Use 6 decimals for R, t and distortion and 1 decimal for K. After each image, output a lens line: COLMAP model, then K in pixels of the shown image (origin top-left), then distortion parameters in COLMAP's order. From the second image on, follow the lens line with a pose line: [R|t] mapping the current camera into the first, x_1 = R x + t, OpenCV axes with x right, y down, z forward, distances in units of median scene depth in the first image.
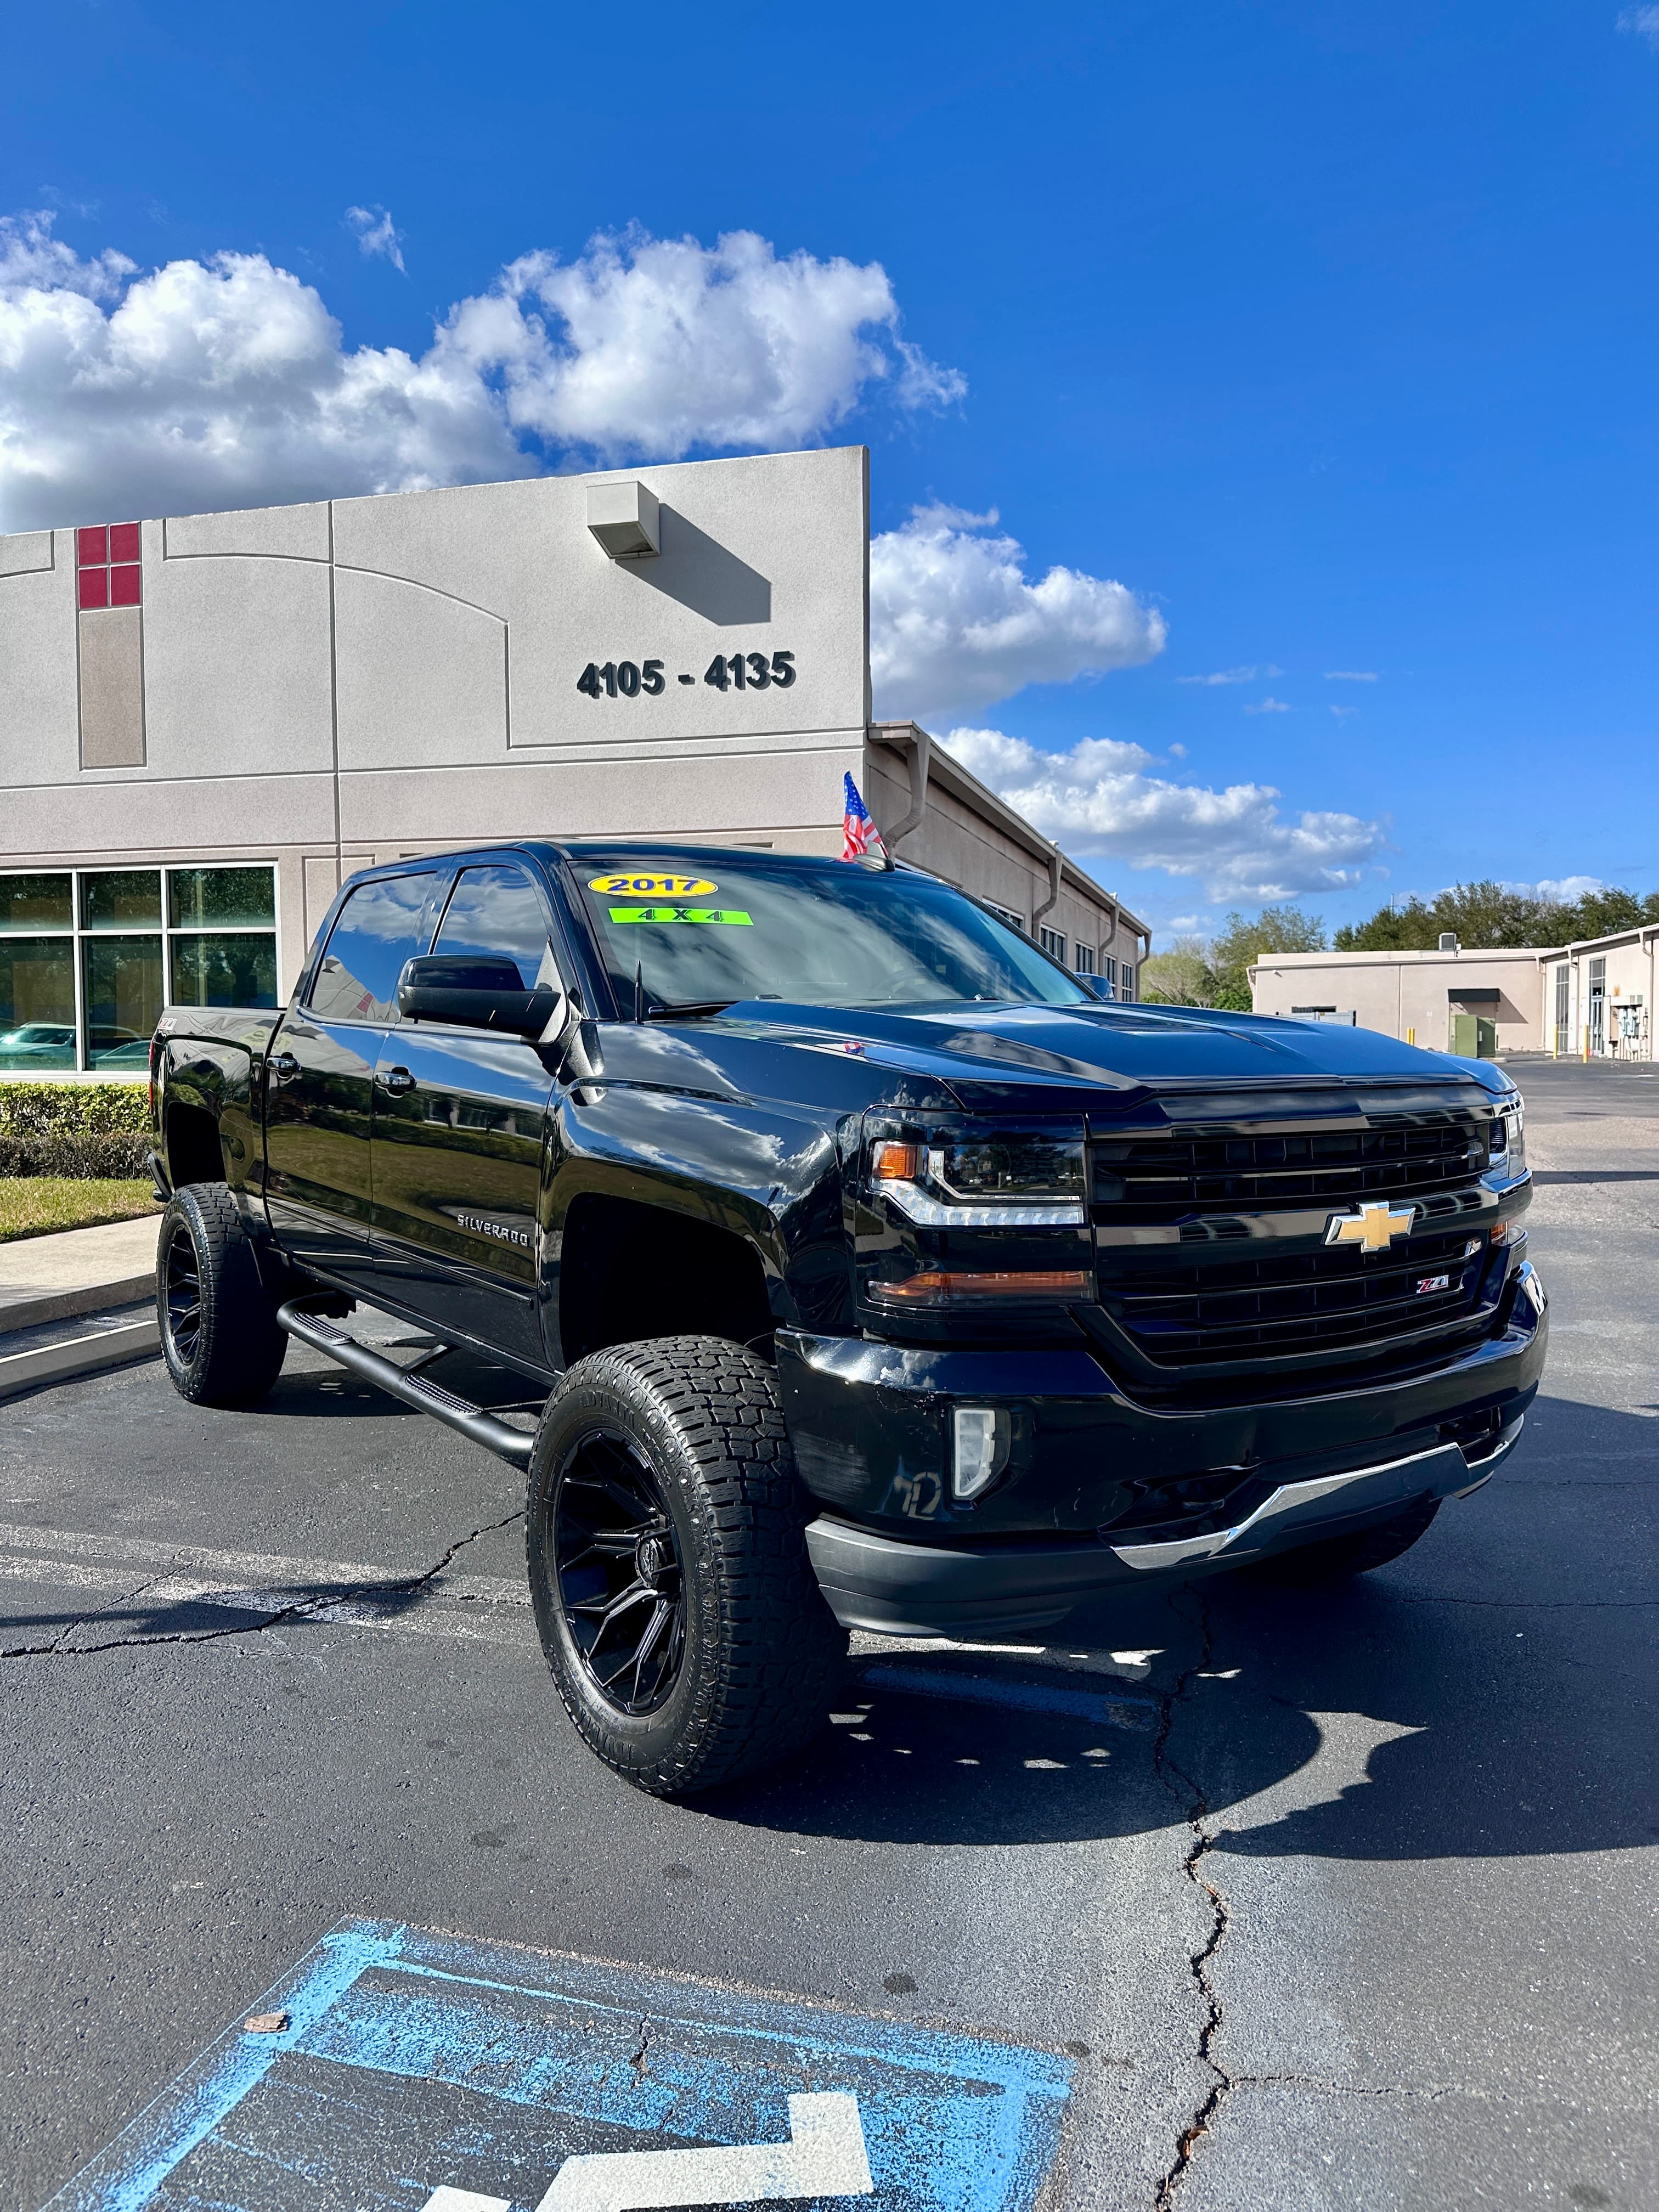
lens RADIAL K [[1565.0, 0, 823.9], [0, 1565.0, 1074.8], [0, 0, 1]] dist [-0.005255, -0.009467]
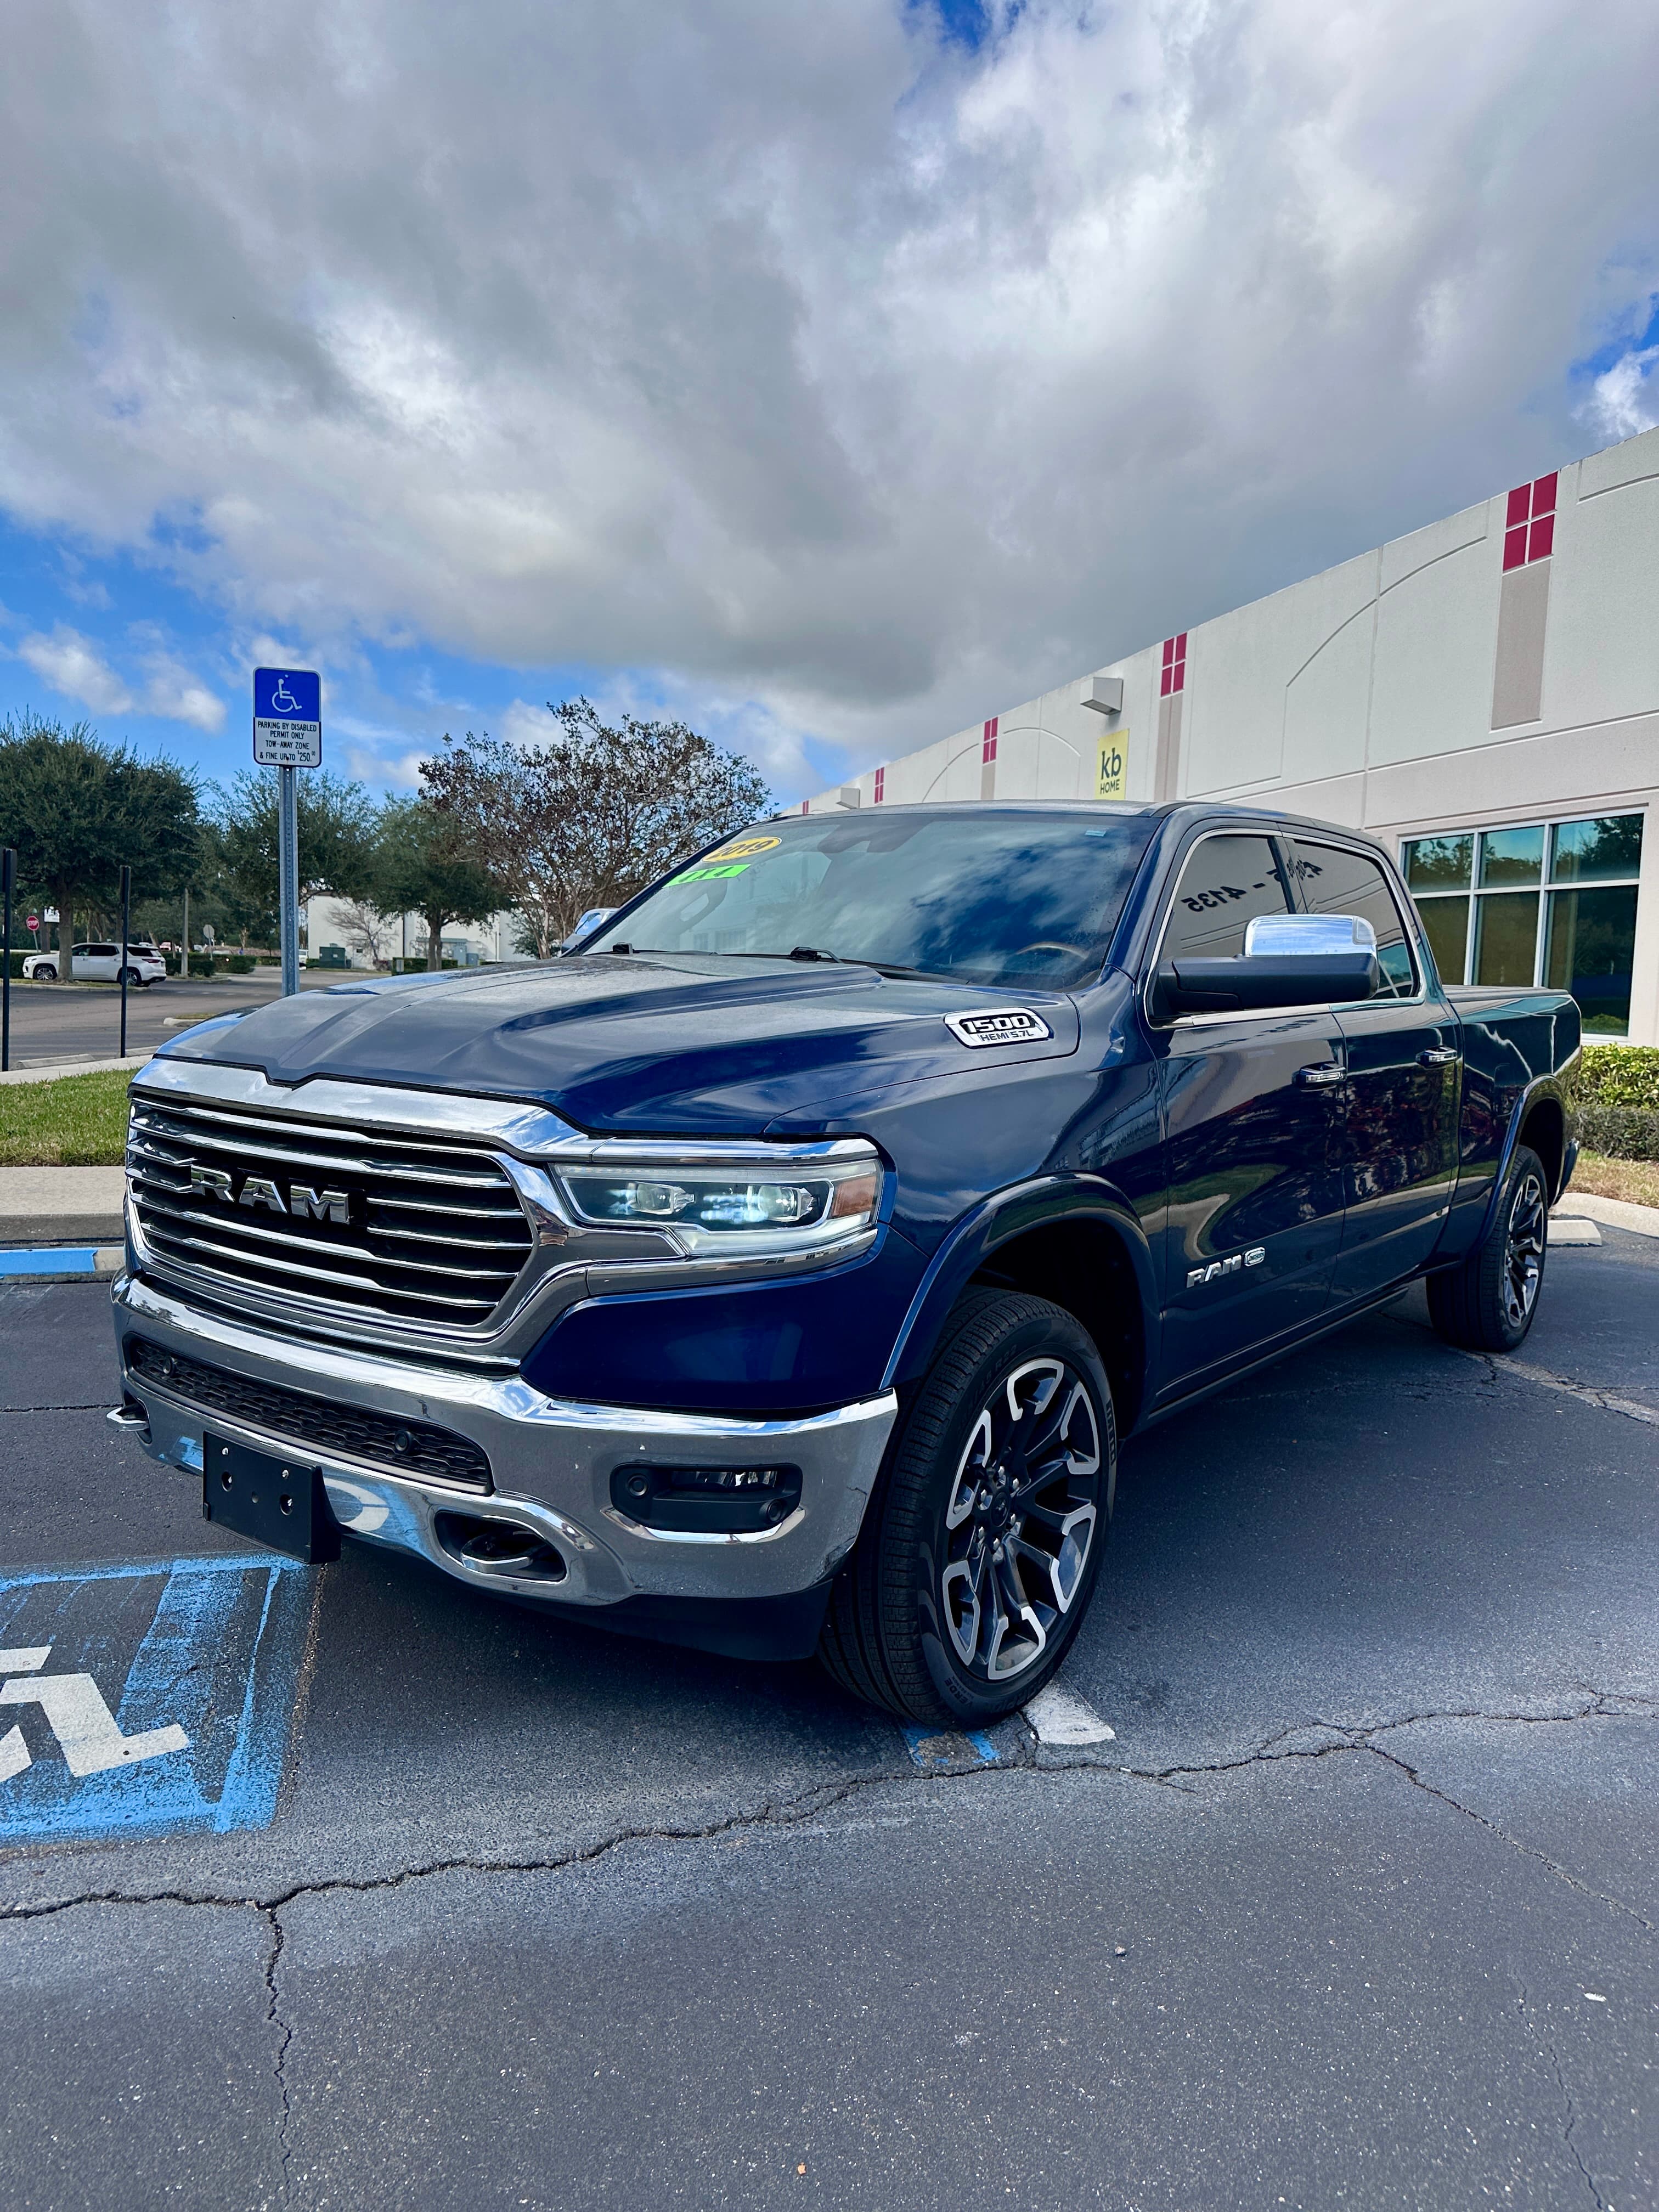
lens RADIAL K [[1560.4, 0, 836.7], [0, 1560.4, 1120.1], [0, 0, 1]] dist [-0.000924, -0.013315]
pose [[0.516389, 0.105244, -0.849862, 0.277842], [-0.069402, 0.994298, 0.080961, 0.002836], [0.853537, 0.017175, 0.520749, 0.166977]]
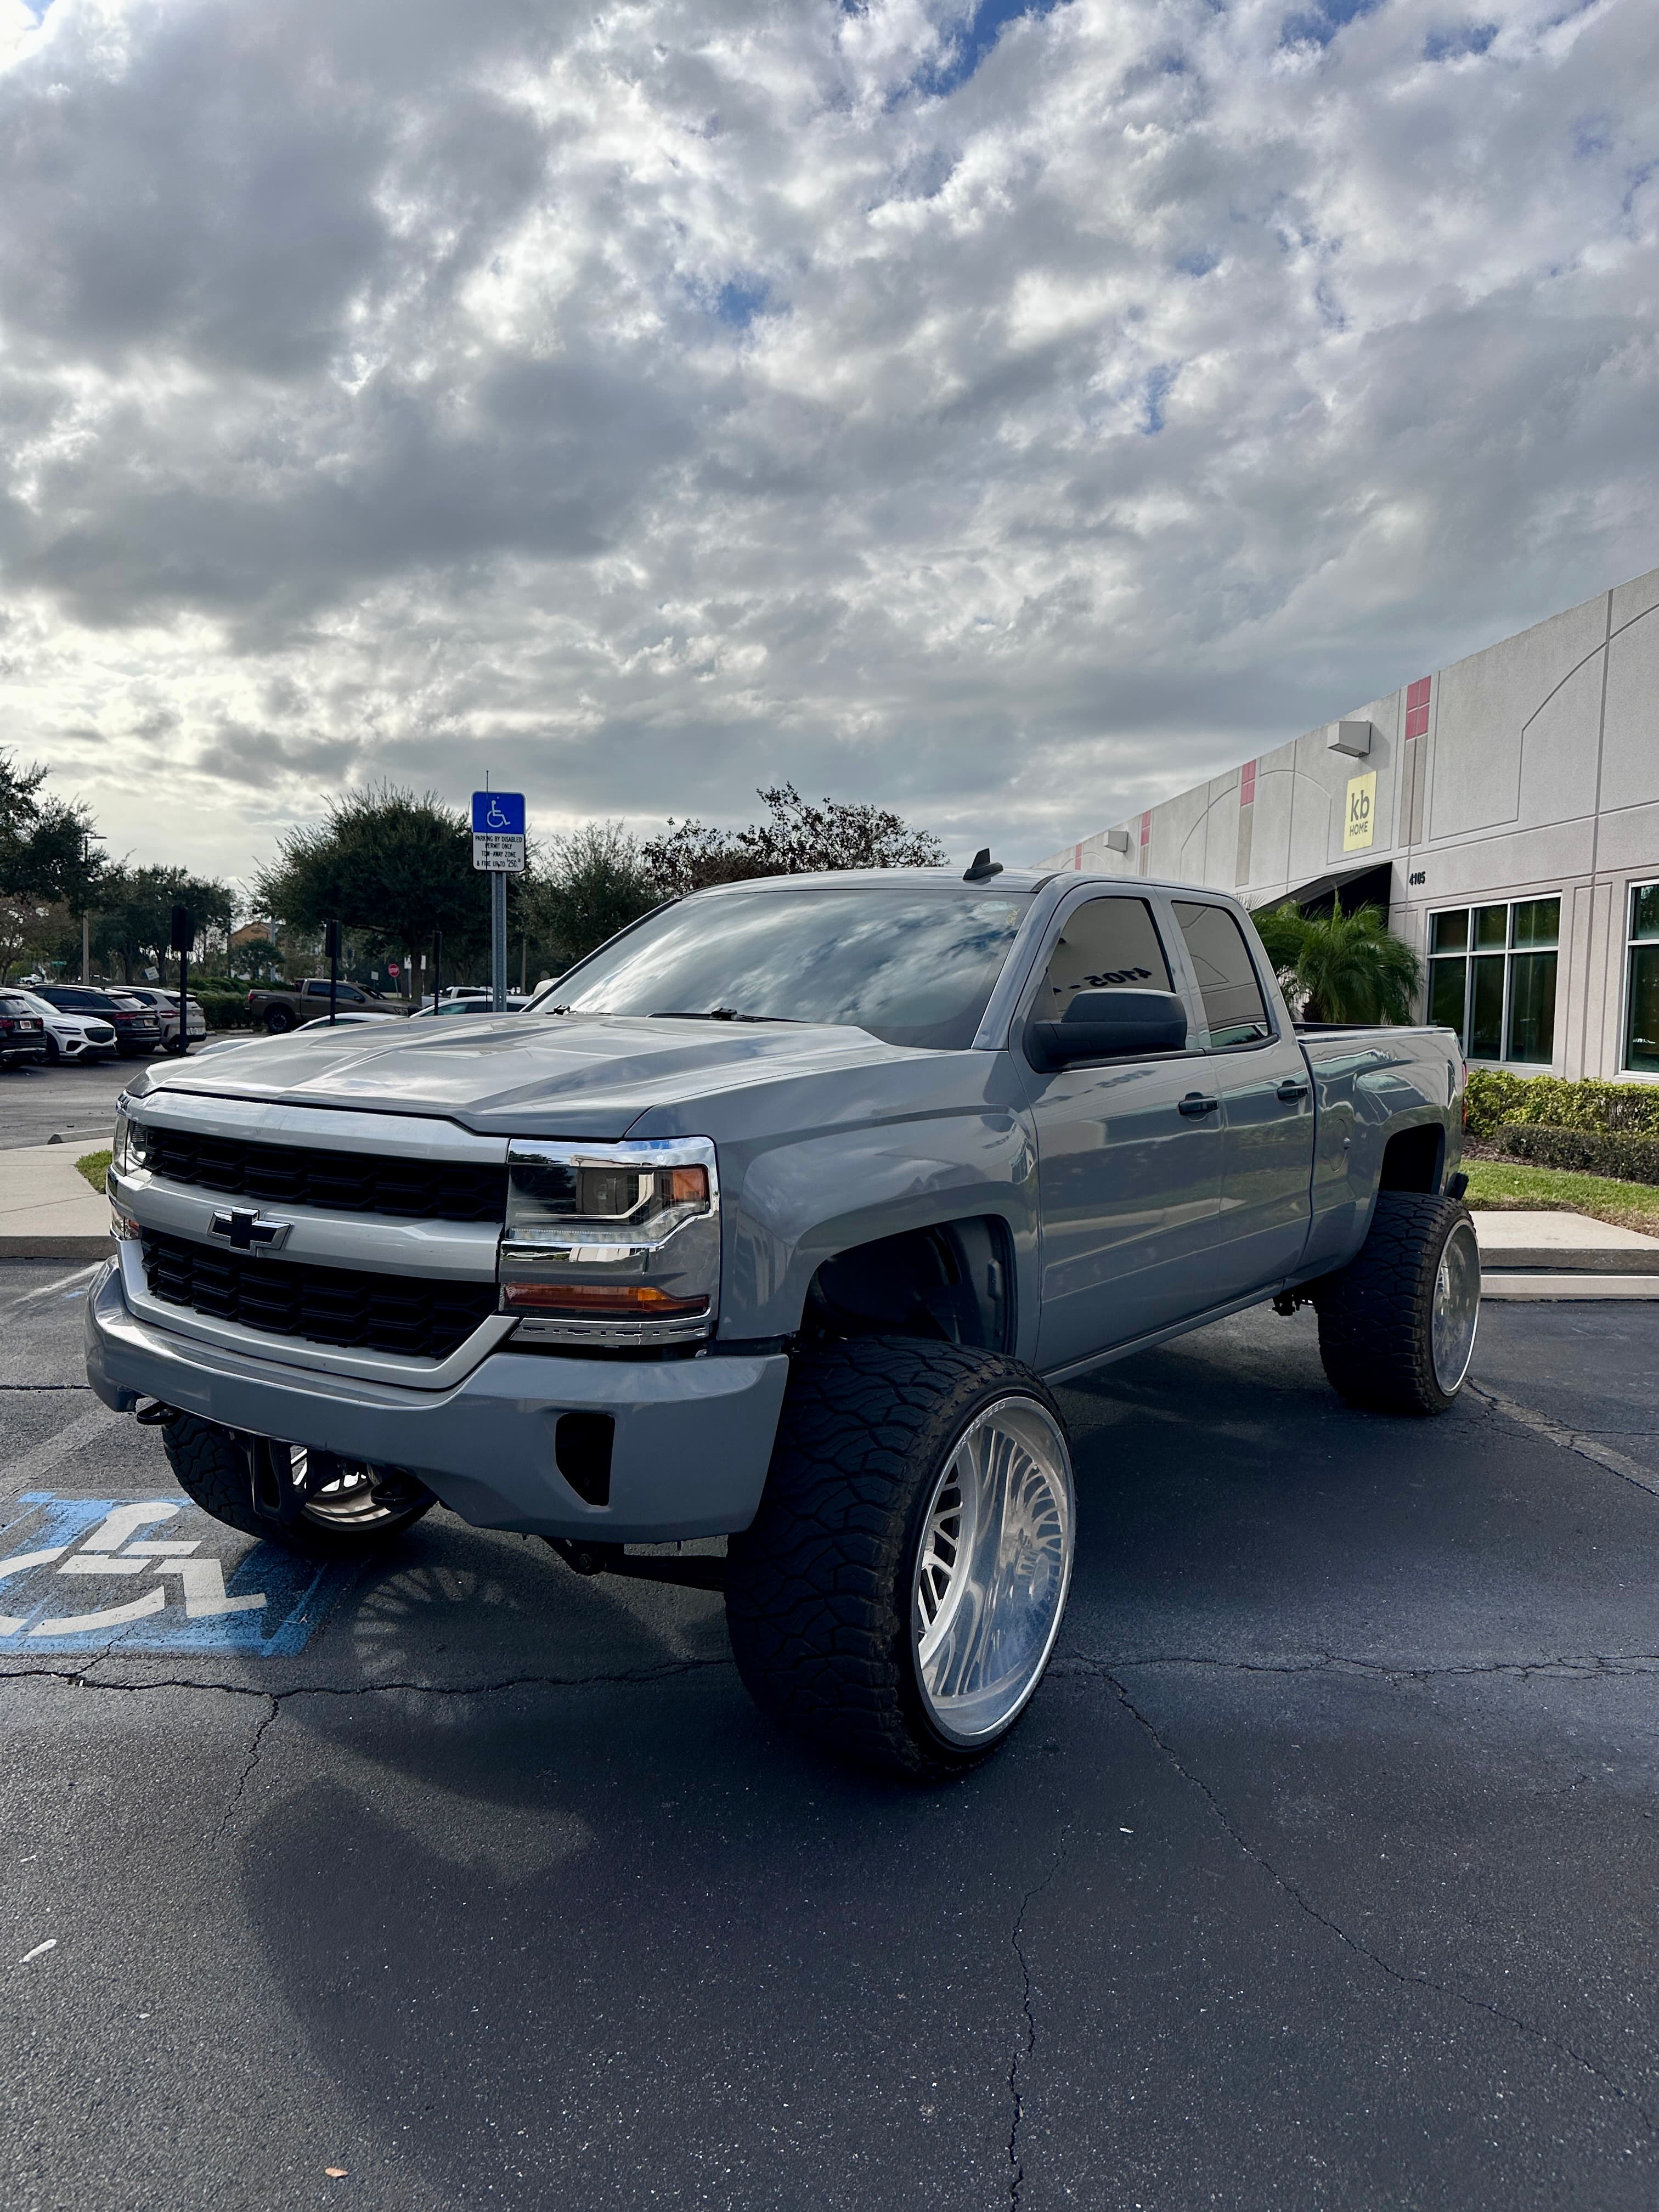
lens RADIAL K [[1564.3, 0, 829.5], [0, 1564.3, 1106.0], [0, 0, 1]] dist [-0.002696, -0.010659]
pose [[0.329430, 0.079775, -0.940804, 0.412958], [-0.059042, 0.996215, 0.063799, -0.020558], [0.942332, 0.034529, 0.332893, 0.211729]]
